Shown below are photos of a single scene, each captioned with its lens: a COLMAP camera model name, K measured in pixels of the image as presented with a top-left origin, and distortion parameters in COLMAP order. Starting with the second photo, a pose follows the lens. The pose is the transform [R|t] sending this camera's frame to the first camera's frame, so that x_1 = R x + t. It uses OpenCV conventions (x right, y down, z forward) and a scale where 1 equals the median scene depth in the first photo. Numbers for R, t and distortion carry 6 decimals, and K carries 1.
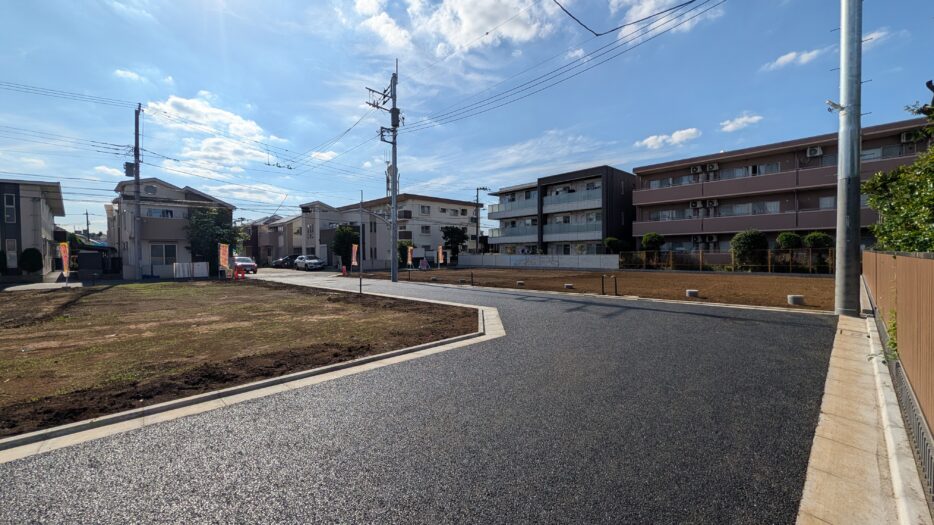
lens RADIAL K [[354.7, 0, 468.3], [0, 354.7, 257.5], [0, 0, 1]] dist [-0.000426, -0.000281]
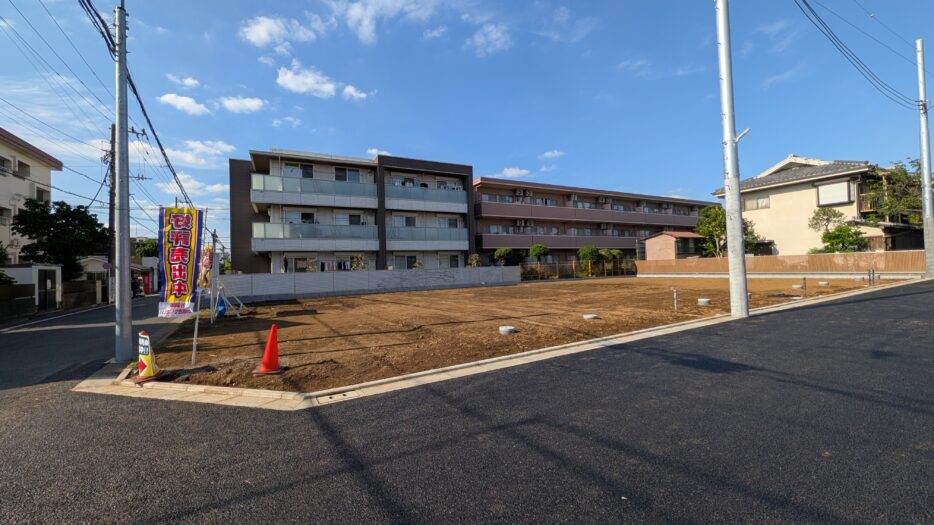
lens RADIAL K [[354.7, 0, 466.8], [0, 354.7, 256.5], [0, 0, 1]] dist [-0.000426, -0.000281]
pose [[0.247041, 0.025750, 0.968663, -0.448484], [0.035720, 0.998725, -0.035659, -0.004032], [-0.968347, 0.043410, 0.245806, 0.776234]]
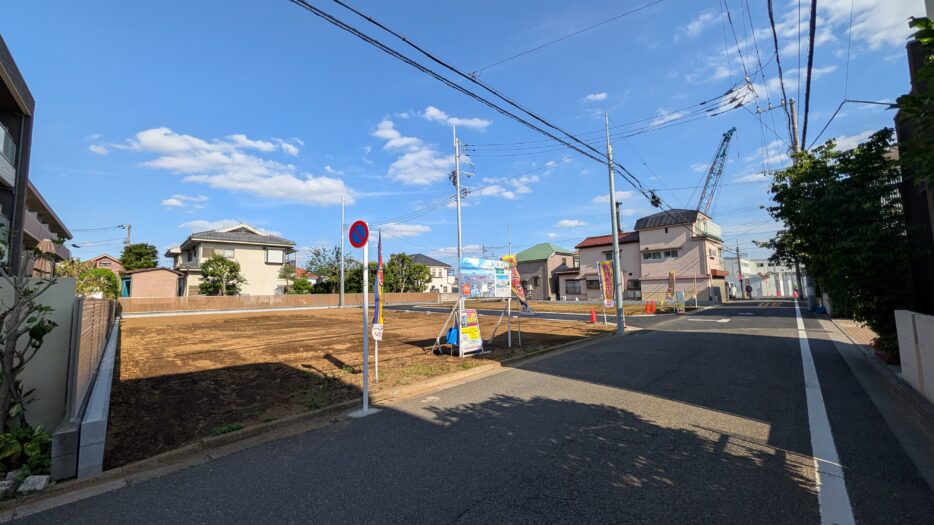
lens RADIAL K [[354.7, 0, 471.7], [0, 354.7, 261.4], [0, 0, 1]] dist [-0.000426, -0.000281]
pose [[-0.999284, 0.019974, -0.032129, -0.141872], [0.022499, 0.996520, -0.080262, -0.011511], [0.030414, -0.080927, -0.996256, 1.375813]]
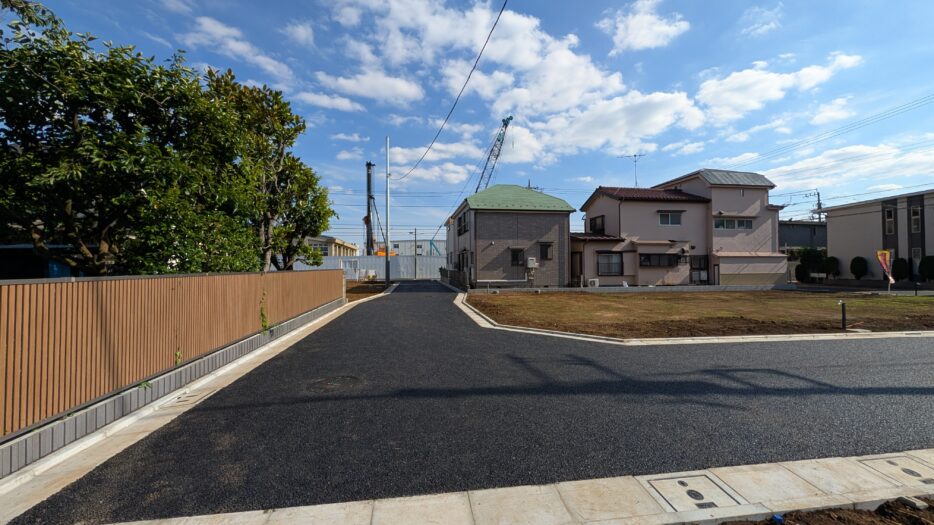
lens RADIAL K [[354.7, 0, 468.3], [0, 354.7, 259.5], [0, 0, 1]] dist [-0.000426, -0.000281]
pose [[-0.560387, -0.007838, -0.828194, 0.236580], [-0.000141, 0.999956, -0.009368, -0.015675], [0.828231, -0.005133, -0.560364, 0.334298]]
